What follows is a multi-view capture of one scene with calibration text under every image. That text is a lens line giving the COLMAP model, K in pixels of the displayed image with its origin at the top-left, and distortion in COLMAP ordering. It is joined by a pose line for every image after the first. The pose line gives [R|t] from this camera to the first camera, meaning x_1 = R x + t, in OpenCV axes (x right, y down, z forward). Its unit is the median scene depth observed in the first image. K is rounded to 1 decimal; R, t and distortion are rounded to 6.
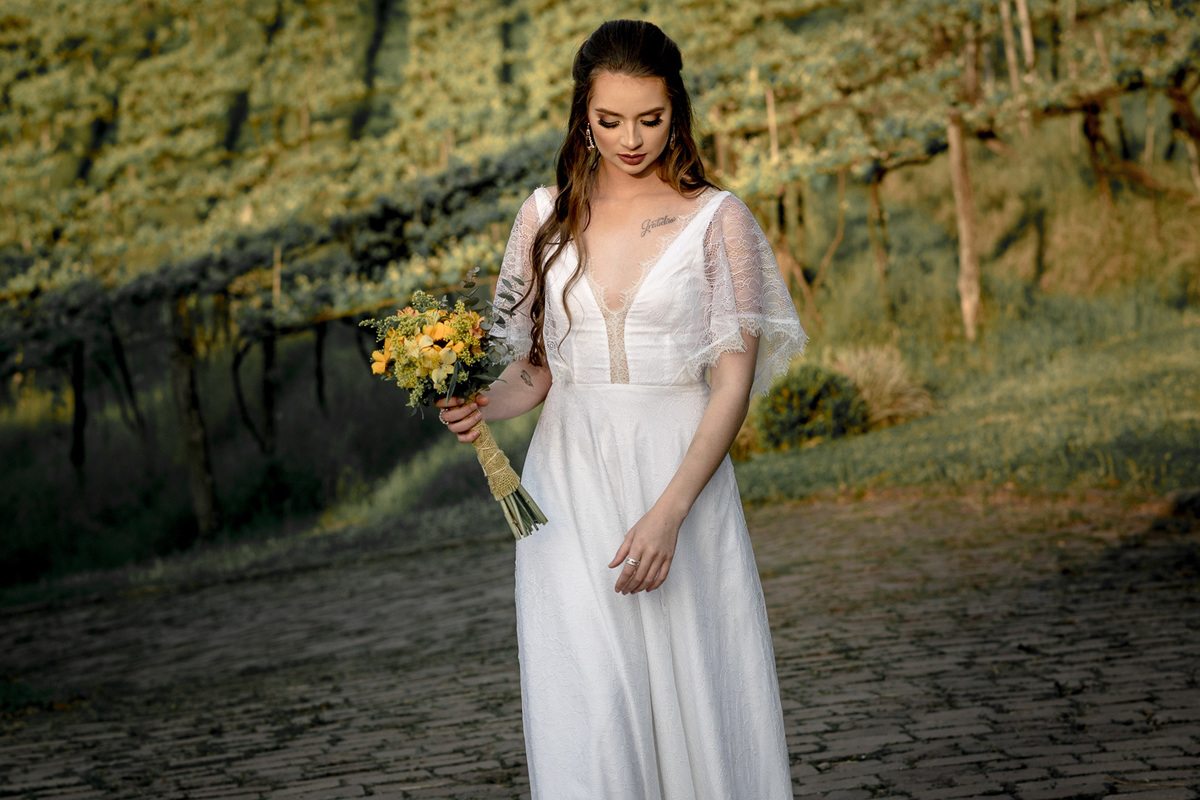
lens RADIAL K [[4367.7, 0, 600.0], [0, 4367.7, 400.0], [0, 0, 1]] dist [0.001987, -0.485065]
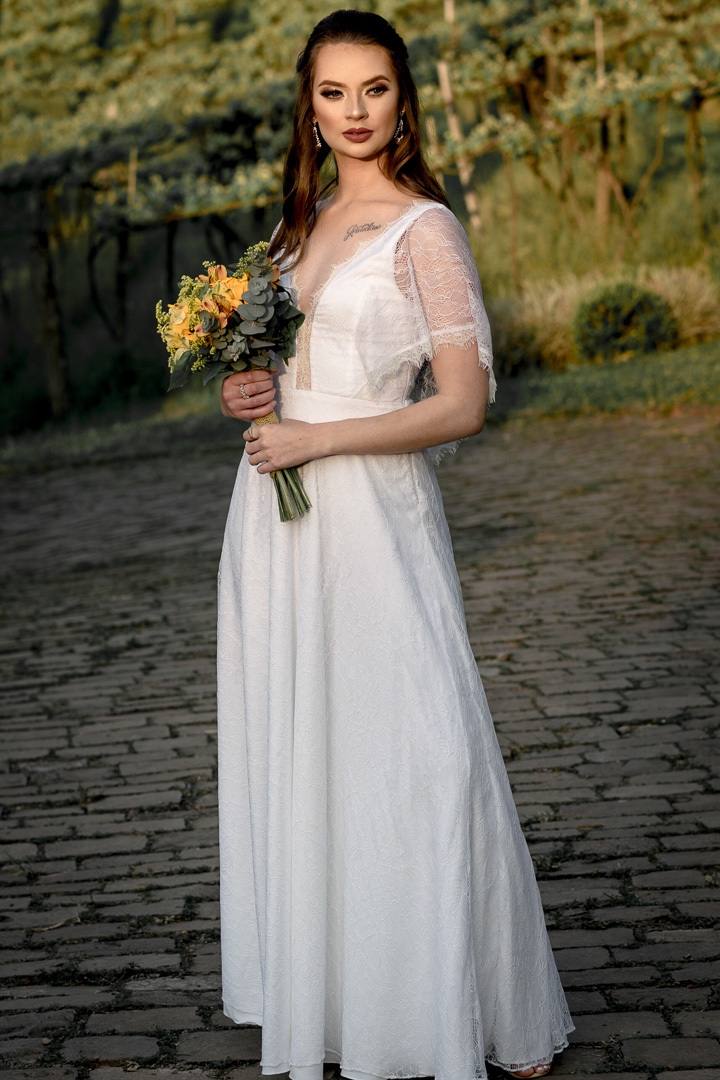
lens RADIAL K [[3986.1, 0, 360.0], [0, 3986.1, 540.0], [0, 0, 1]] dist [0.007432, -0.392182]
pose [[0.999158, 0.037943, -0.015619, 0.000893], [-0.036879, 0.997297, 0.063547, -0.004727], [0.017988, -0.062917, 0.997857, 0.024527]]
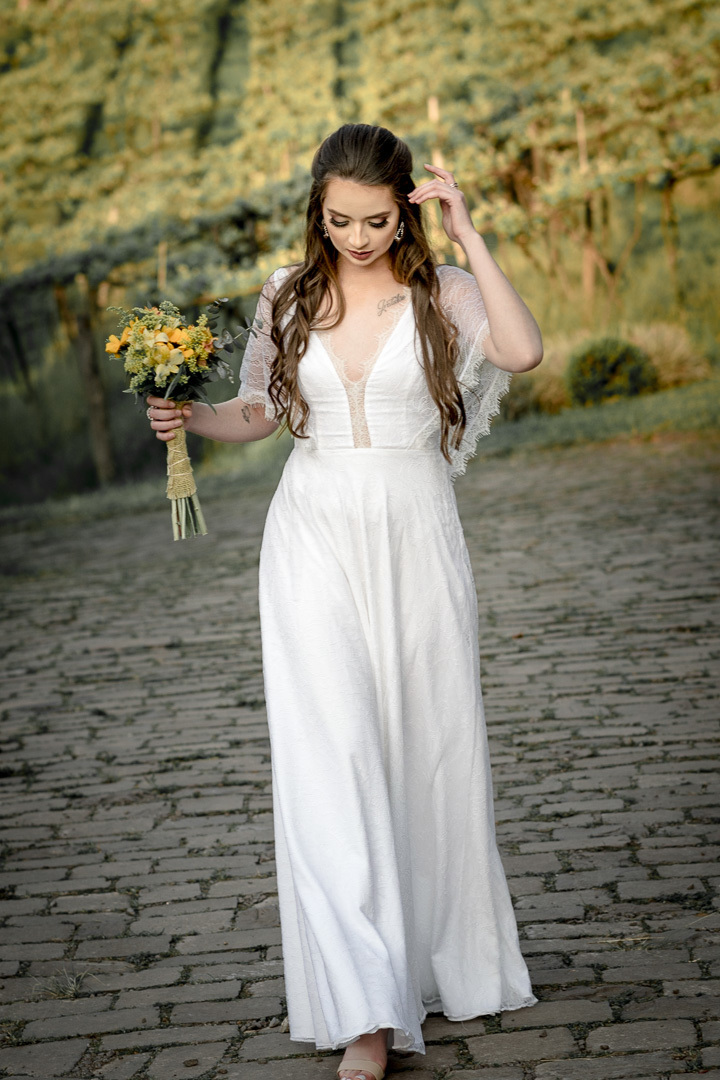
lens RADIAL K [[3986.1, 0, 360.0], [0, 3986.1, 540.0], [0, 0, 1]] dist [0.007432, -0.392182]
pose [[0.999856, 0.006757, -0.015557, -0.004303], [-0.006157, 0.999248, 0.038271, 0.006128], [0.015804, -0.038170, 0.999146, -0.119025]]
